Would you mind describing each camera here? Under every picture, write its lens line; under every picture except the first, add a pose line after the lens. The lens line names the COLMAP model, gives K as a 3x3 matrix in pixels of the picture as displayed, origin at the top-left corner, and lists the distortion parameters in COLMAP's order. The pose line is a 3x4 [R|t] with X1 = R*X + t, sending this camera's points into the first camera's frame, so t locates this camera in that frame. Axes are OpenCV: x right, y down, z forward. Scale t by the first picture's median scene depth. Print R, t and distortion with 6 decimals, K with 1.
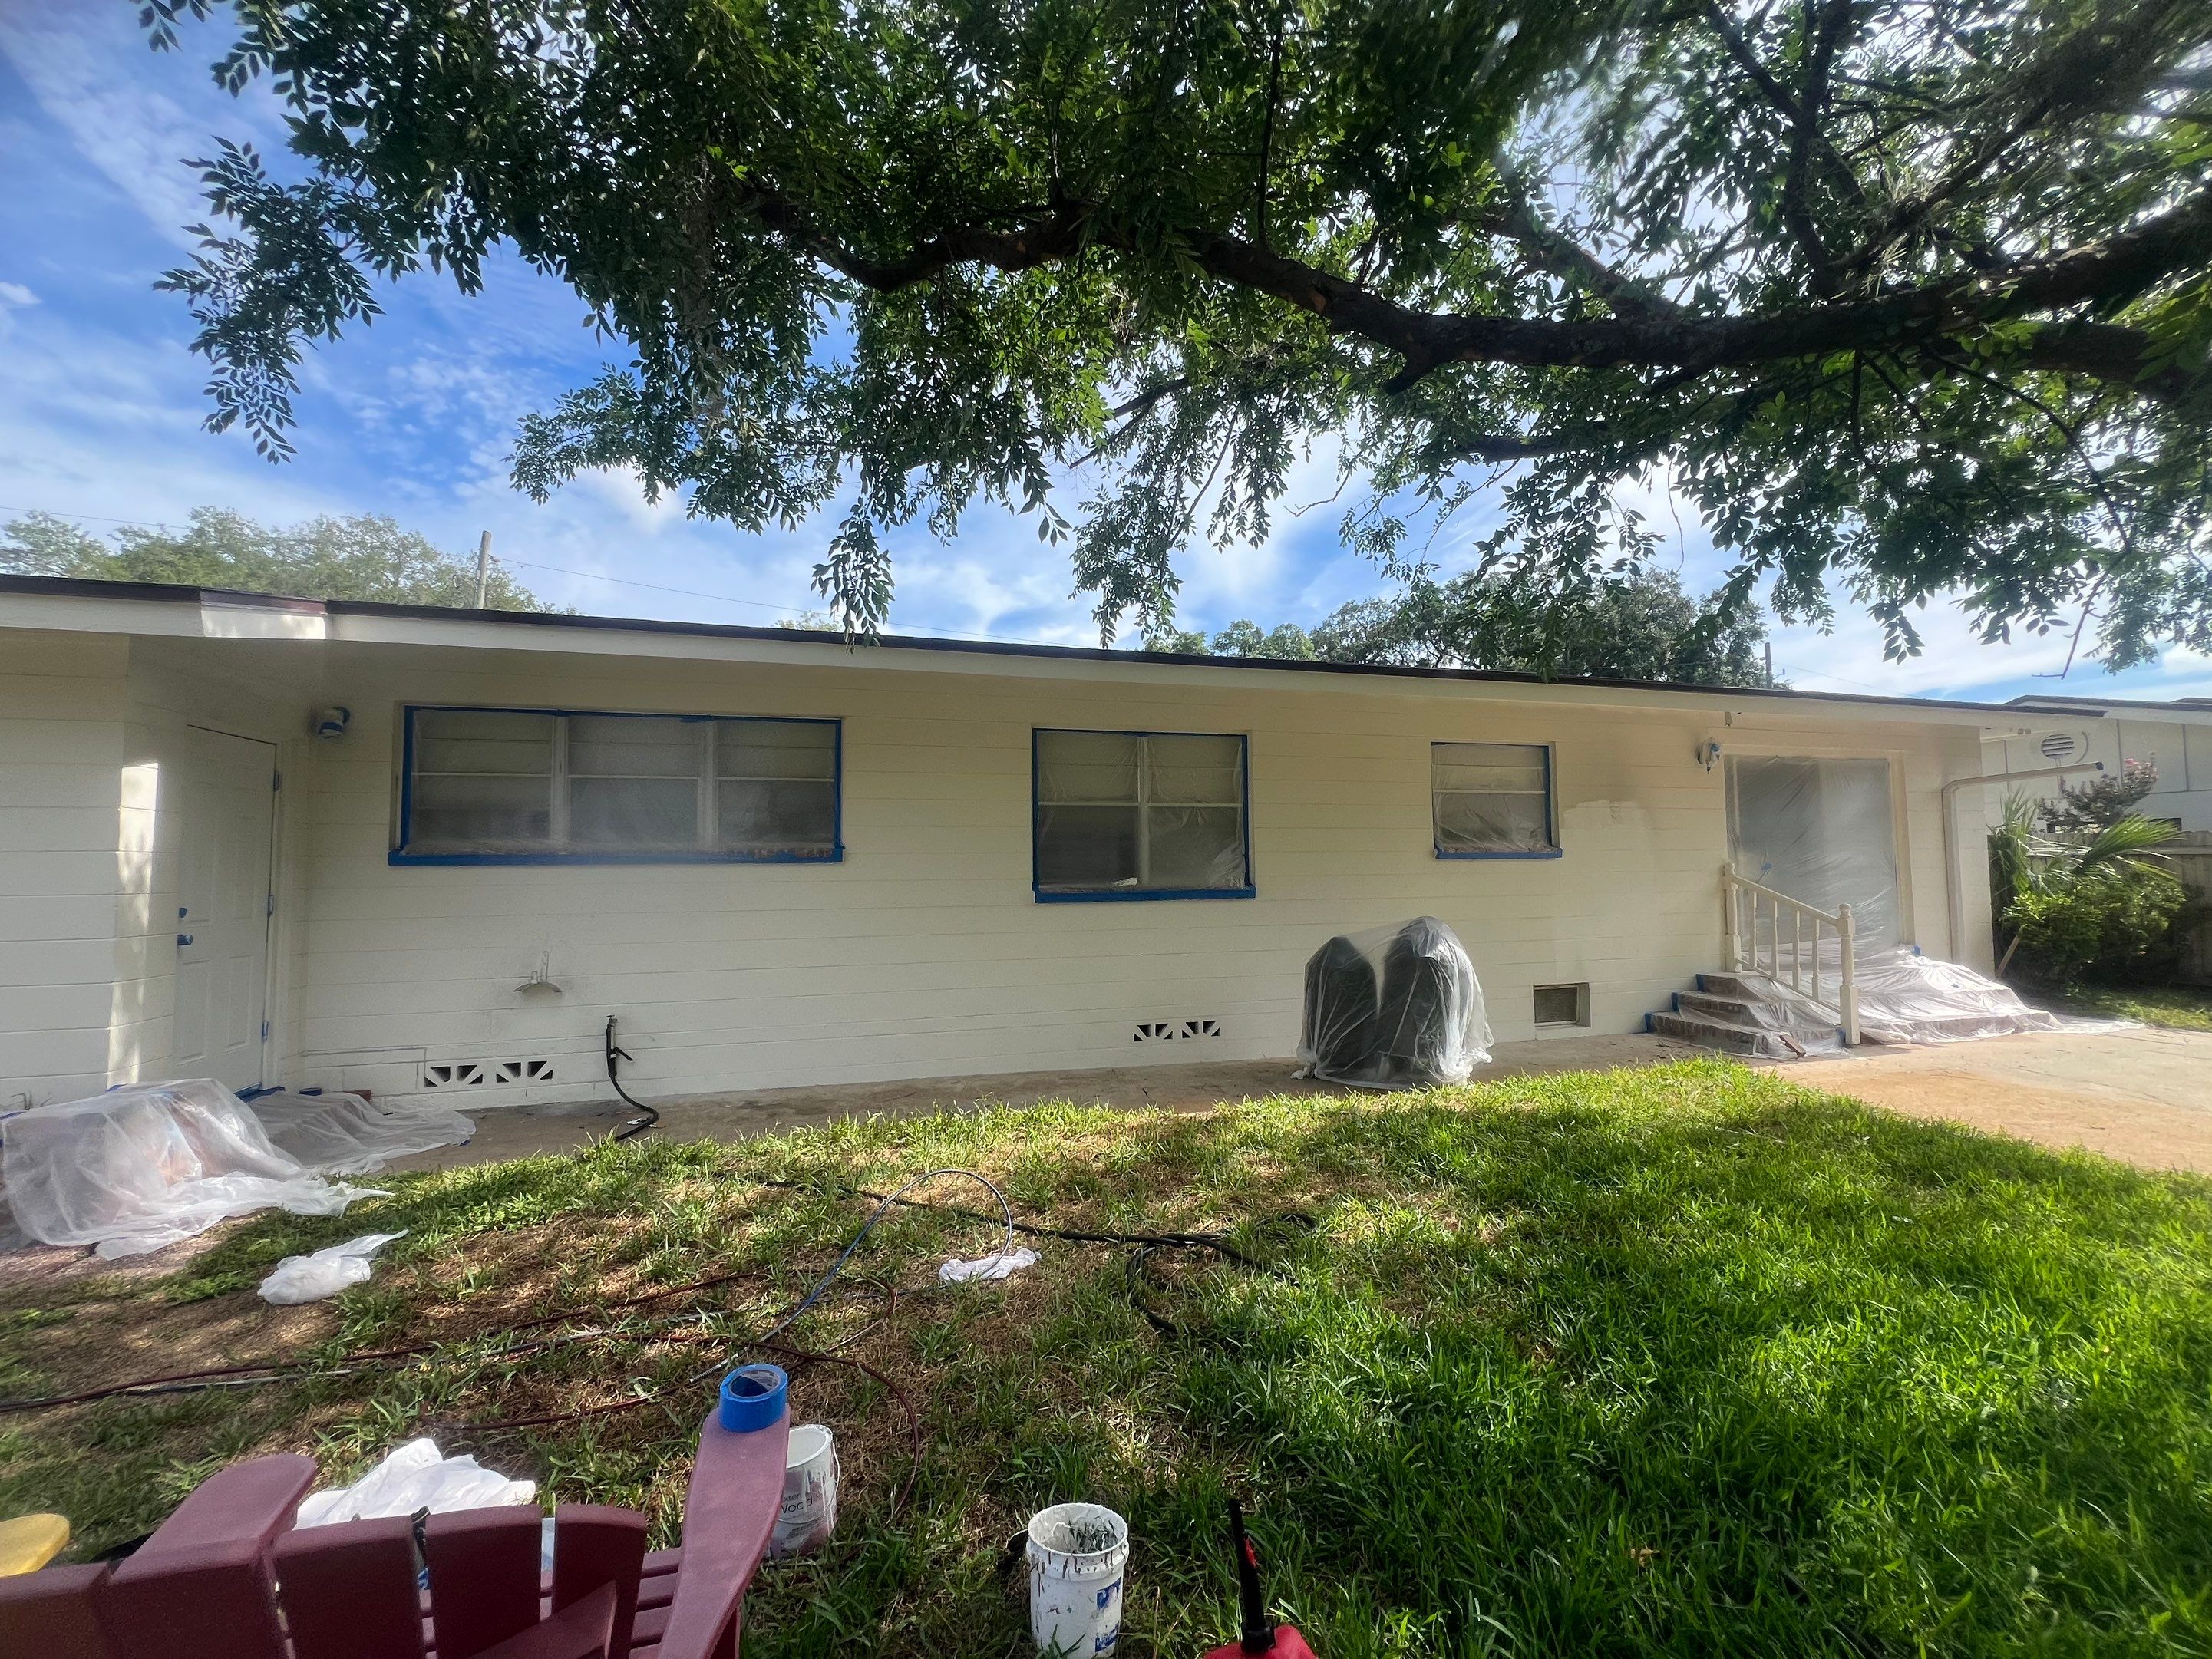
lens RADIAL K [[875.5, 0, 1102.1], [0, 875.5, 838.7], [0, 0, 1]] dist [-0.001621, -0.000013]
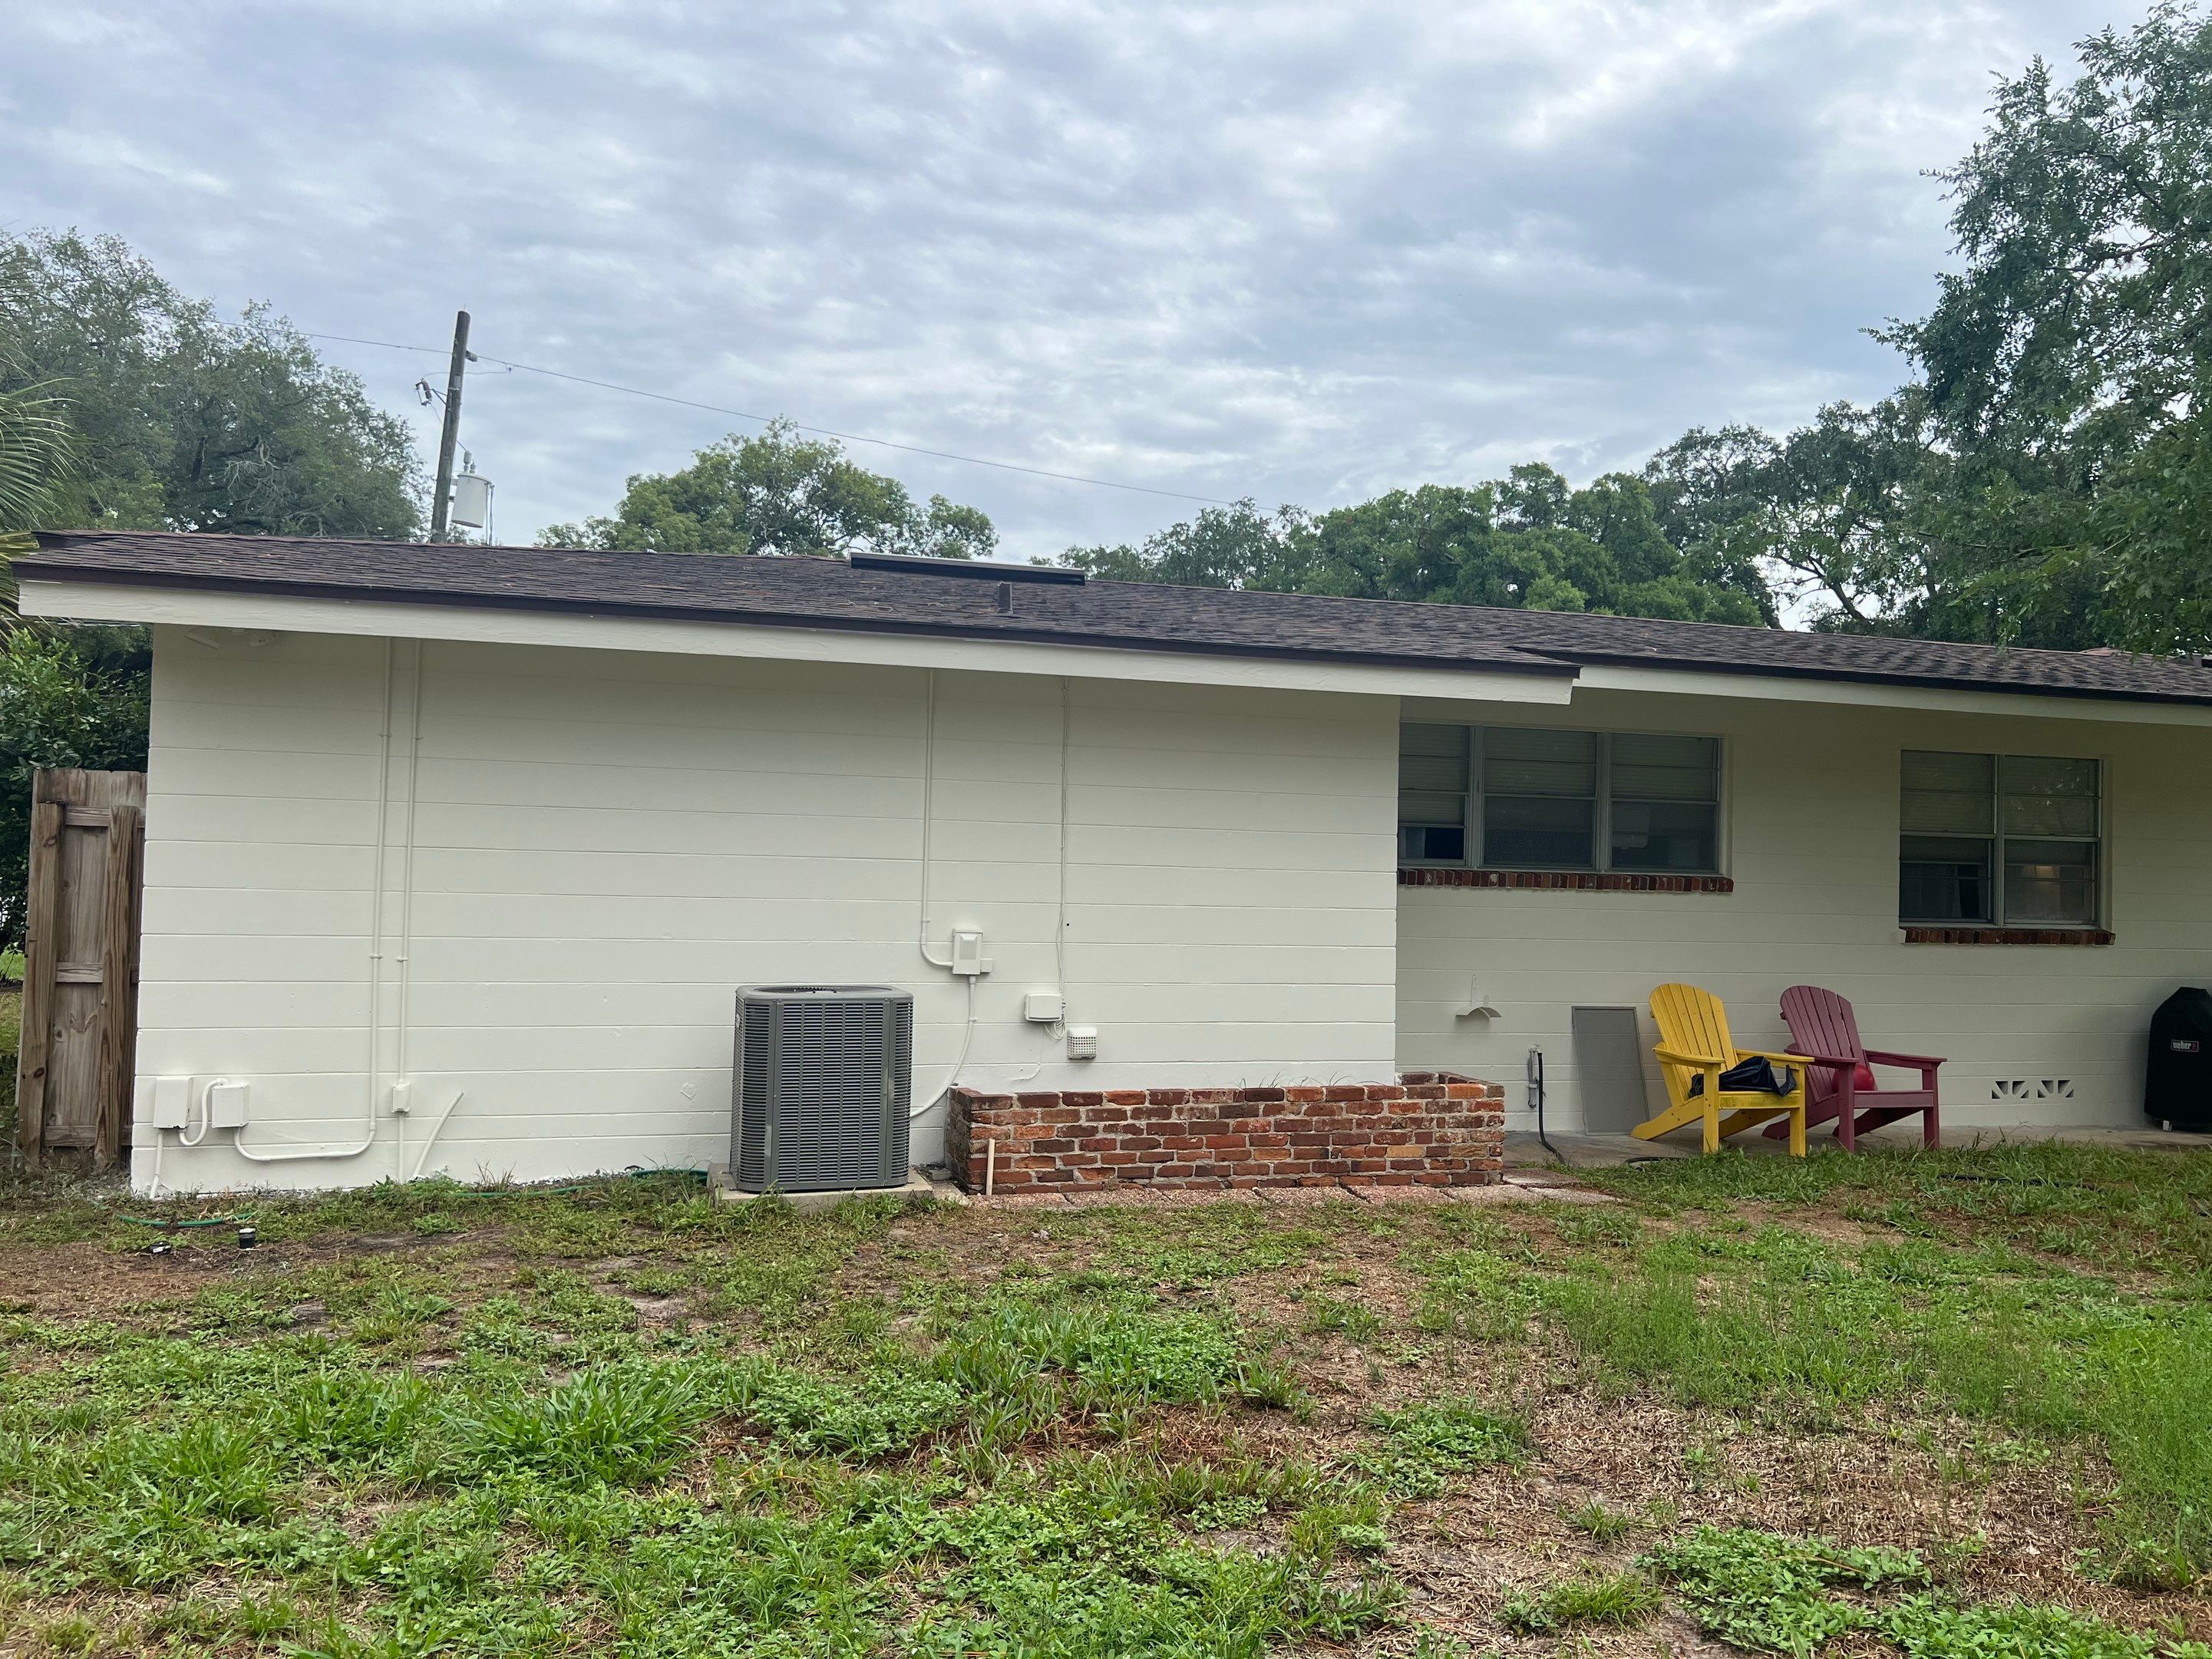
lens RADIAL K [[1654.0, 0, 1111.4], [0, 1654.0, 827.1], [0, 0, 1]] dist [0.043241, -0.064191]
pose [[0.999377, 0.033493, 0.011110, -0.887966], [-0.033535, 0.999431, 0.003638, -0.024988], [-0.010981, -0.004008, 0.999932, -0.704165]]
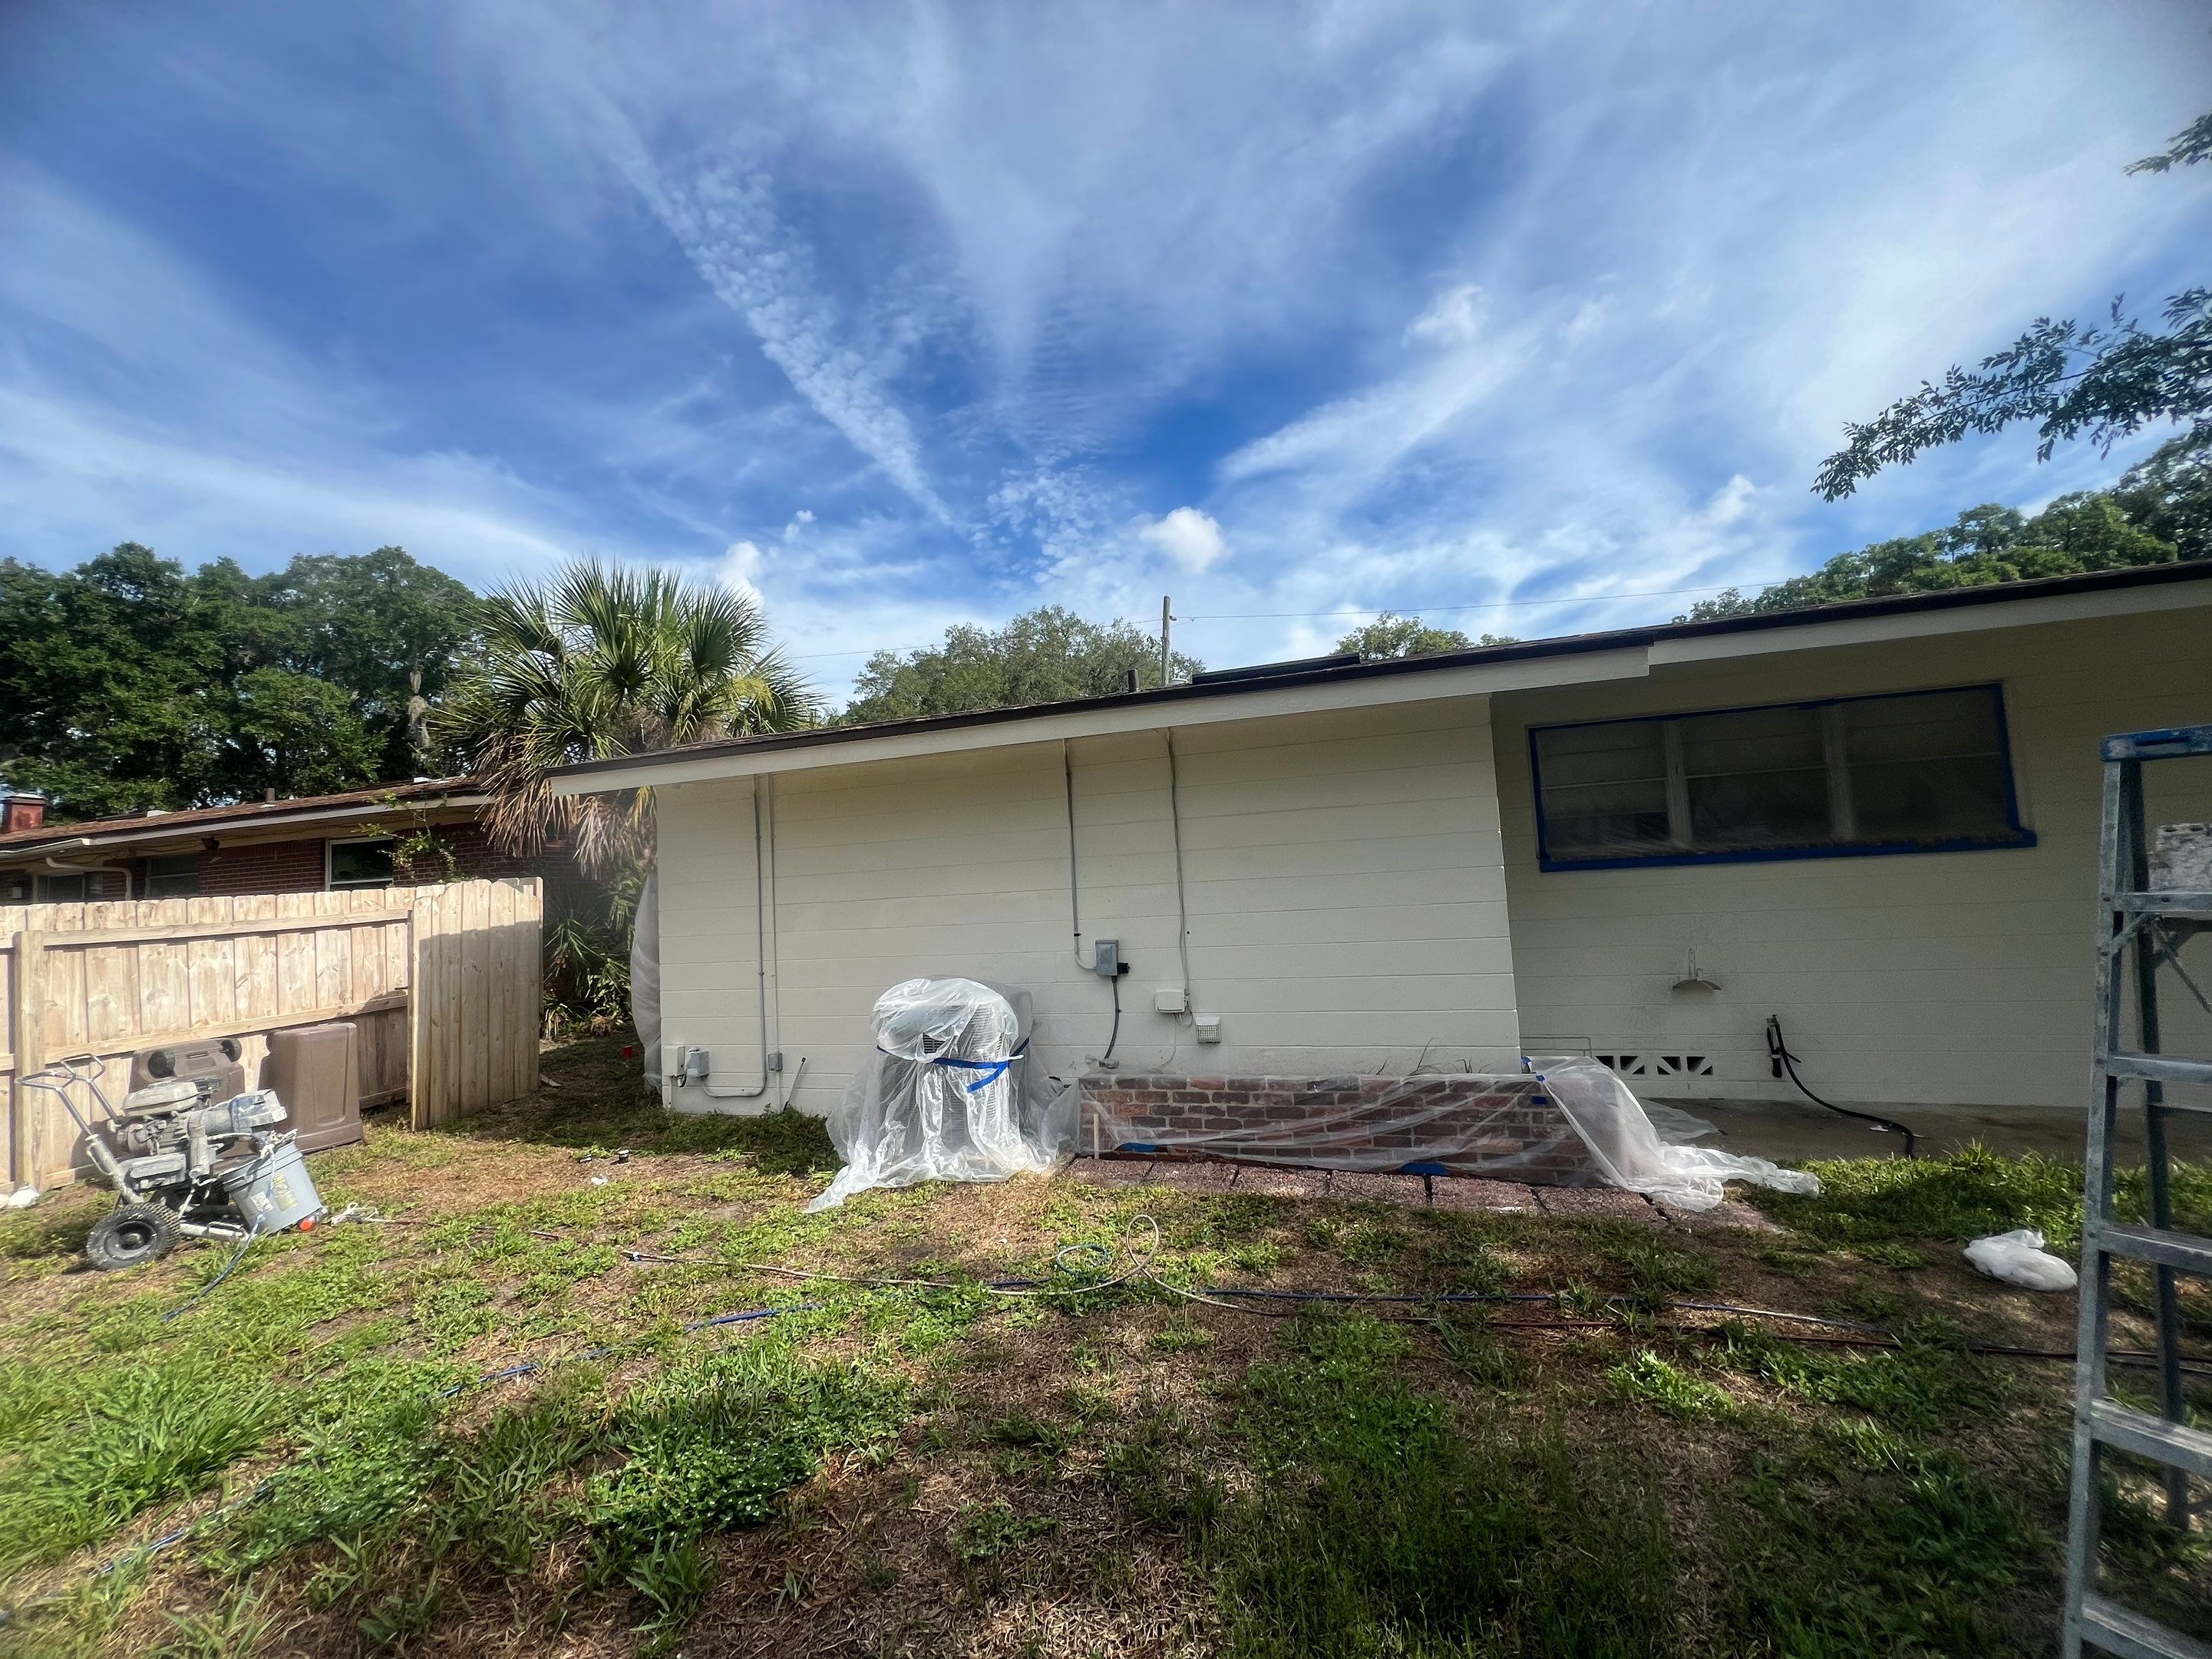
lens RADIAL K [[875.5, 0, 1102.1], [0, 875.5, 838.7], [0, 0, 1]] dist [-0.001621, -0.000013]
pose [[0.835325, -0.064716, -0.545934, -0.535774], [0.064776, 0.997716, -0.019159, -0.022283], [0.545927, -0.019360, 0.837609, -0.196649]]
